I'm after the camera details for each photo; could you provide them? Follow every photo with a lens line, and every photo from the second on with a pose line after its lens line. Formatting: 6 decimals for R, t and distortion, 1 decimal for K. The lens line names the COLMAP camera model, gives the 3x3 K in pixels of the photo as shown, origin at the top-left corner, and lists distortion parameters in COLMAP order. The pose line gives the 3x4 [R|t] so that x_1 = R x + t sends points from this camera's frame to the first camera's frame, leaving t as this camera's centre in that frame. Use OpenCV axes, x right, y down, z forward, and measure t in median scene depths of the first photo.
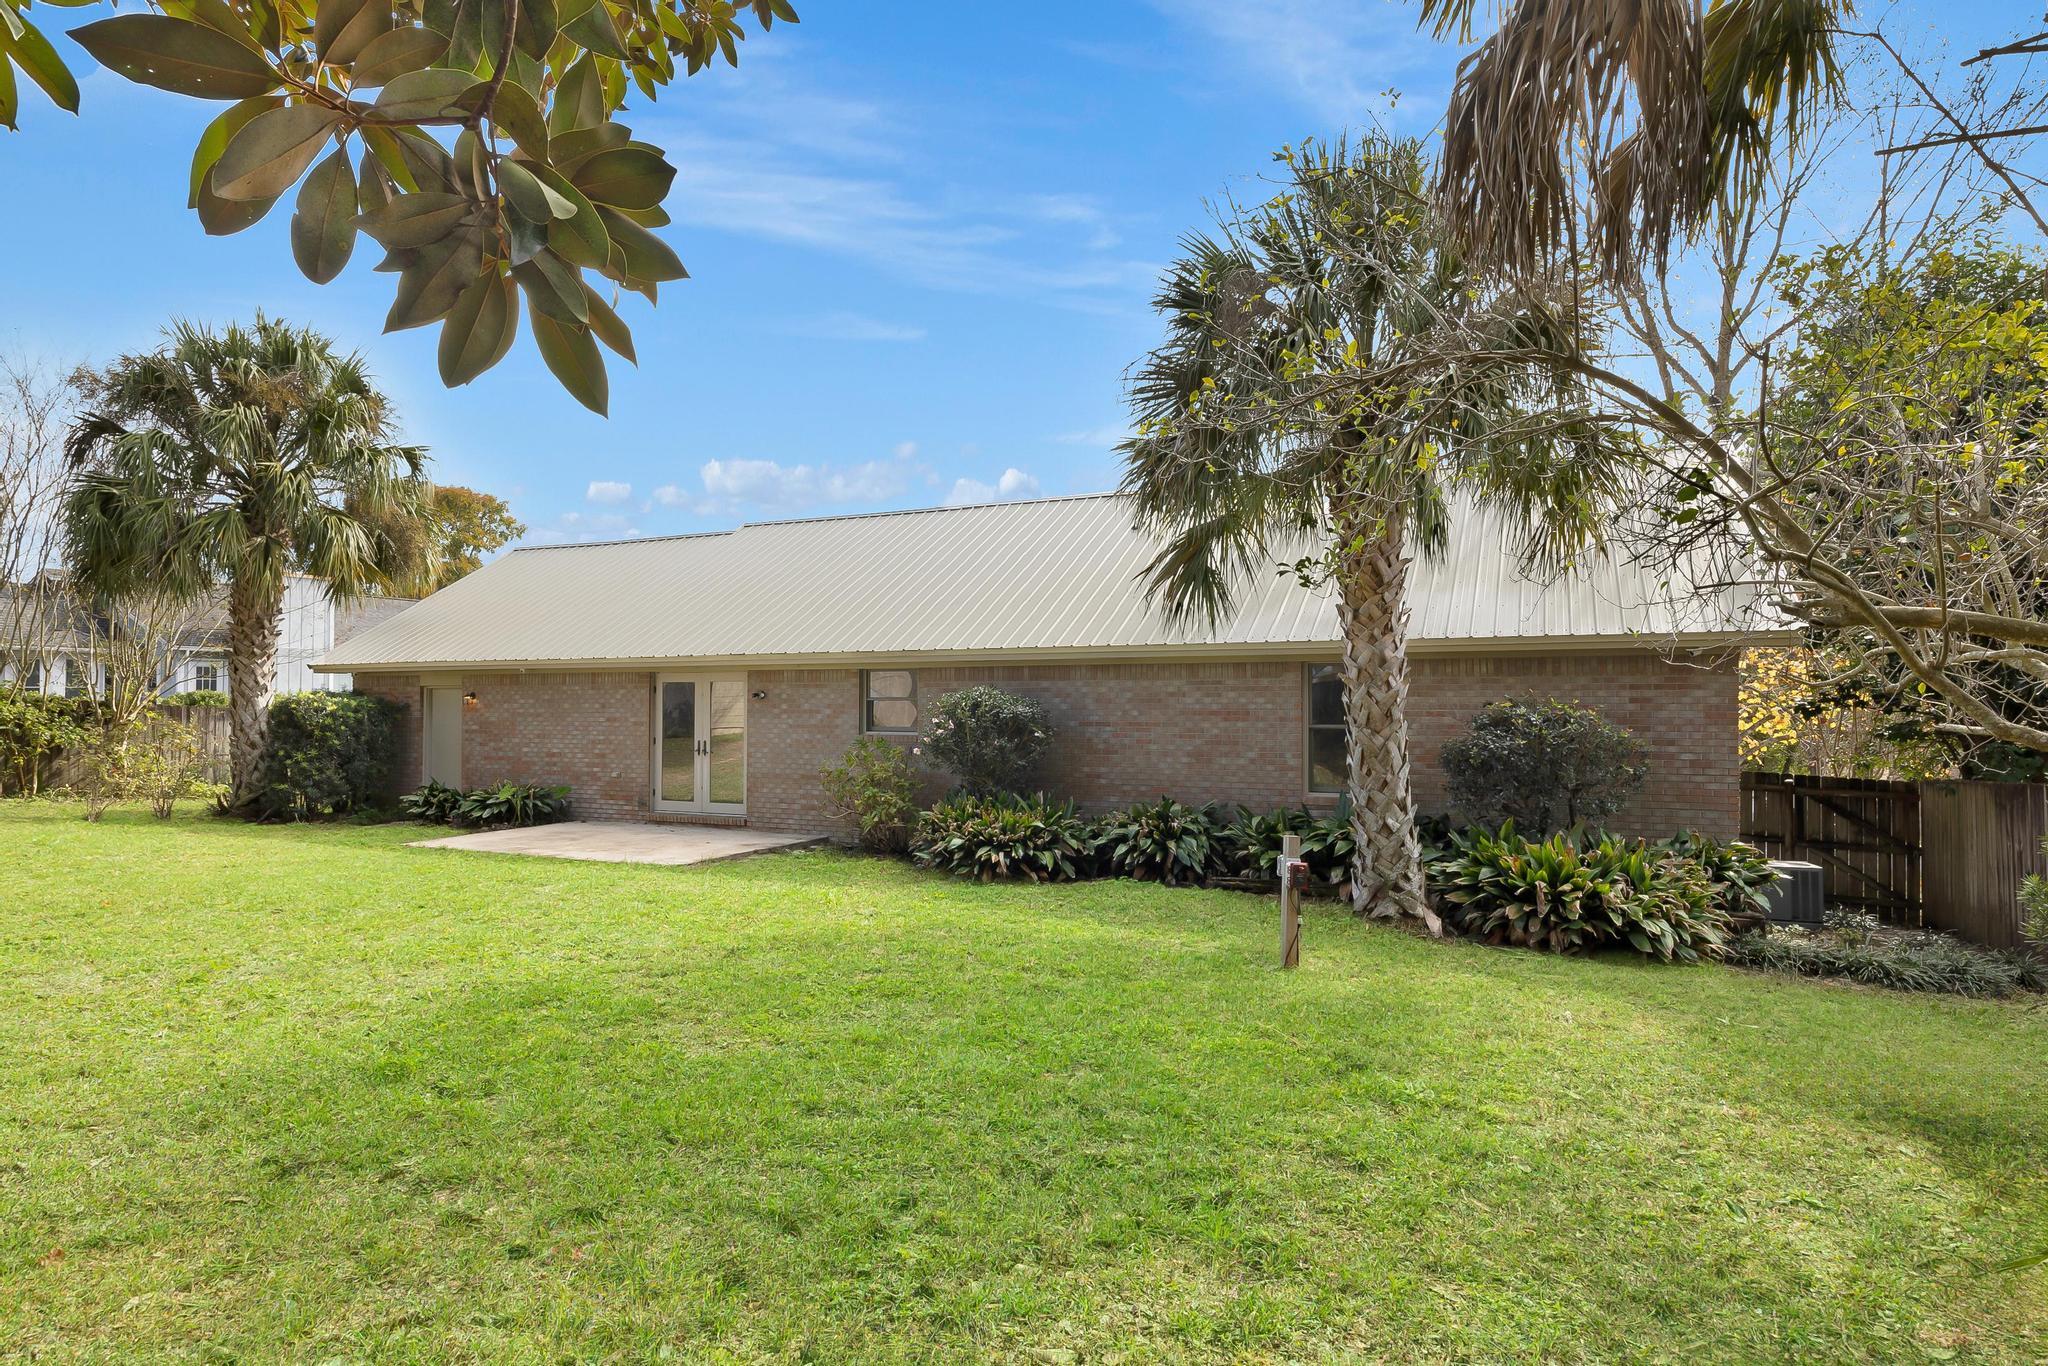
lens RADIAL K [[1065.7, 0, 1021.4], [0, 1065.7, 682.1], [0, 0, 1]] dist [-0.014887, 0.000434]
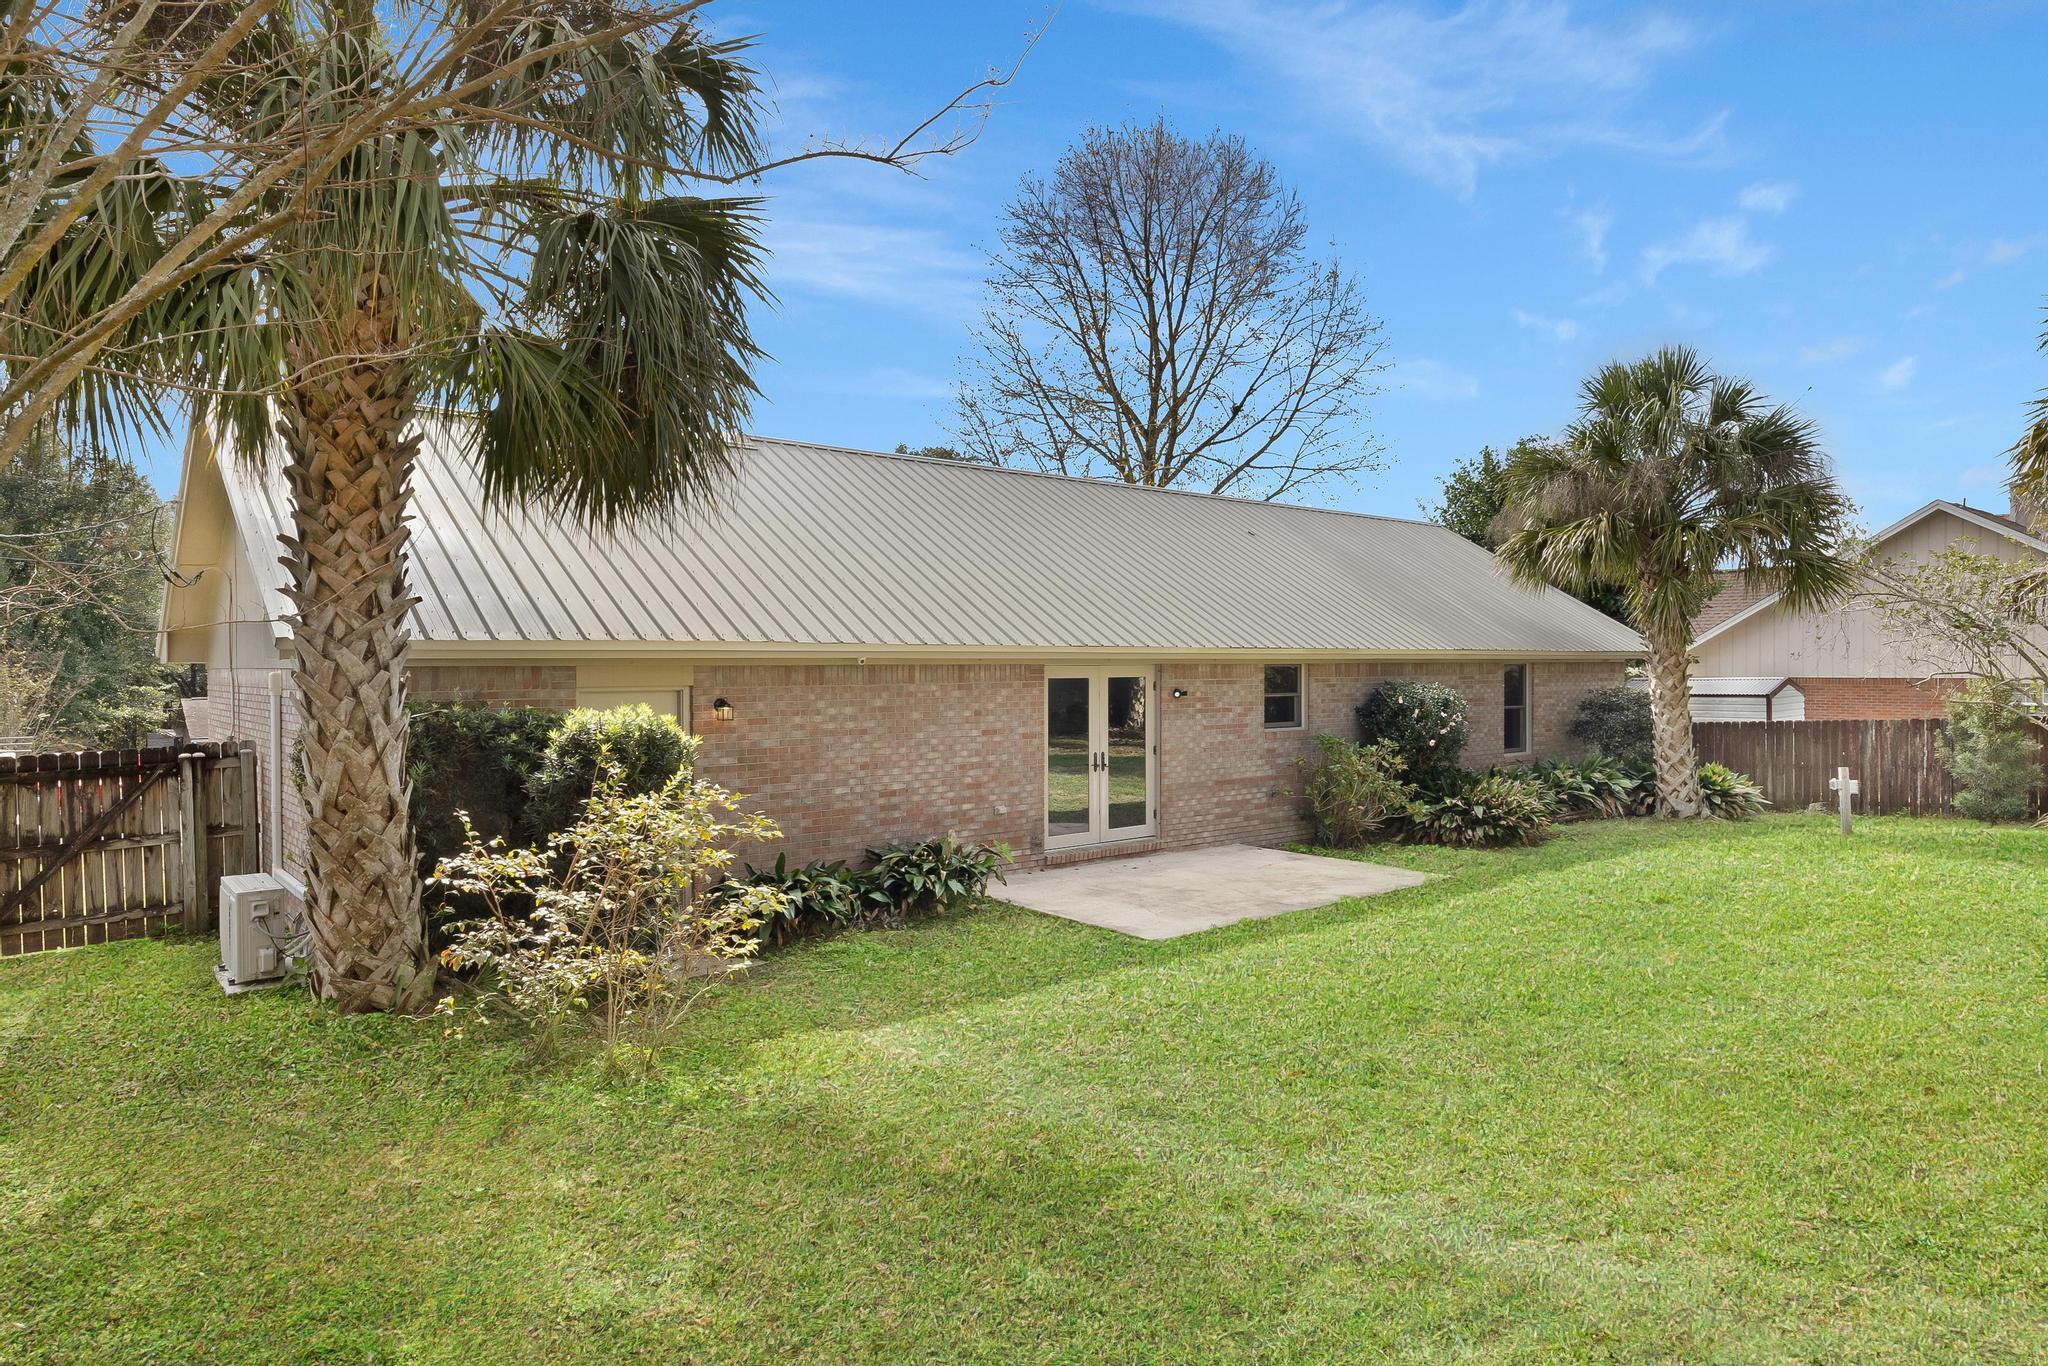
lens RADIAL K [[1246.9, 0, 1007.9], [0, 1246.9, 685.8], [0, 0, 1]] dist [-0.004797, -0.001600]
pose [[0.447202, -0.007600, 0.894401, -1.142434], [0.002073, 0.999970, 0.007461, -0.001496], [-0.894431, -0.001483, 0.447204, 0.639224]]
